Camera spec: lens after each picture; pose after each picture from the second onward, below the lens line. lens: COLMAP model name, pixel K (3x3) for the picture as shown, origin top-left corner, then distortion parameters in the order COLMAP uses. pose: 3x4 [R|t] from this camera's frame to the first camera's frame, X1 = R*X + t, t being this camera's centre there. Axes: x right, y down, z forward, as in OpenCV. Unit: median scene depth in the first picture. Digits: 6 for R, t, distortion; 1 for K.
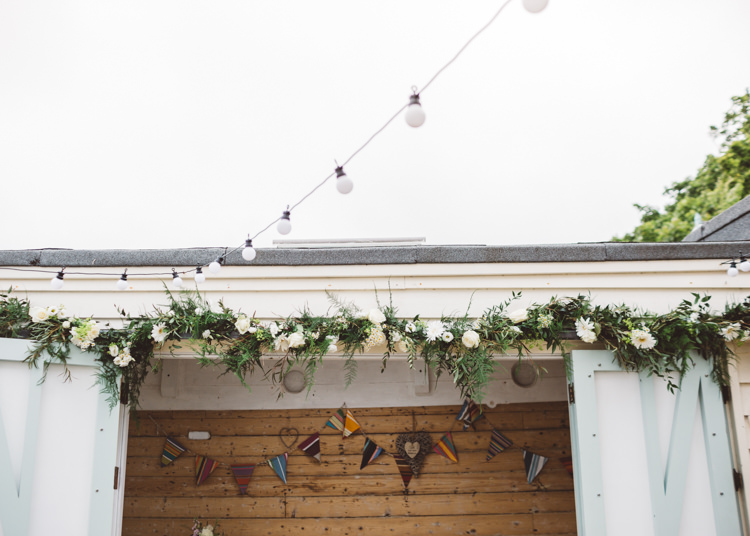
lens RADIAL K [[793.2, 0, 375.0], [0, 793.2, 268.0], [0, 0, 1]] dist [-0.015136, -0.019292]
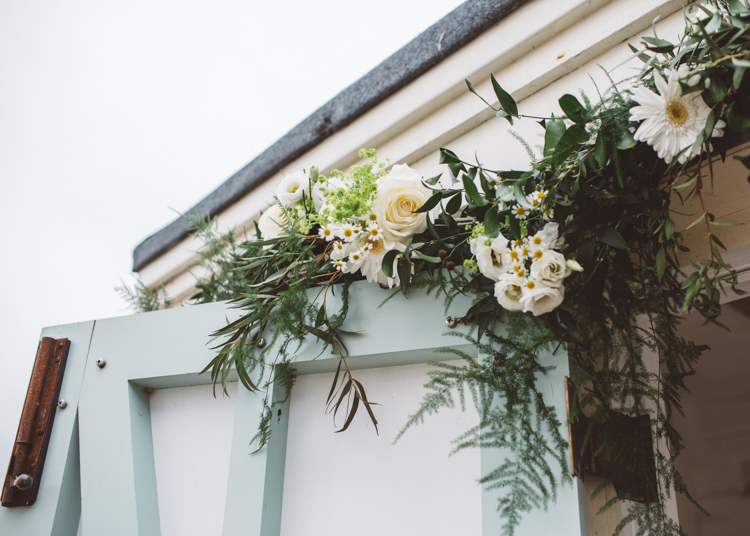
lens RADIAL K [[793.2, 0, 375.0], [0, 793.2, 268.0], [0, 0, 1]] dist [-0.015136, -0.019292]
pose [[0.644789, -0.319432, -0.694414, -0.198152], [0.179834, 0.946385, -0.268356, 0.162365], [0.742905, 0.048154, 0.667663, 0.829765]]
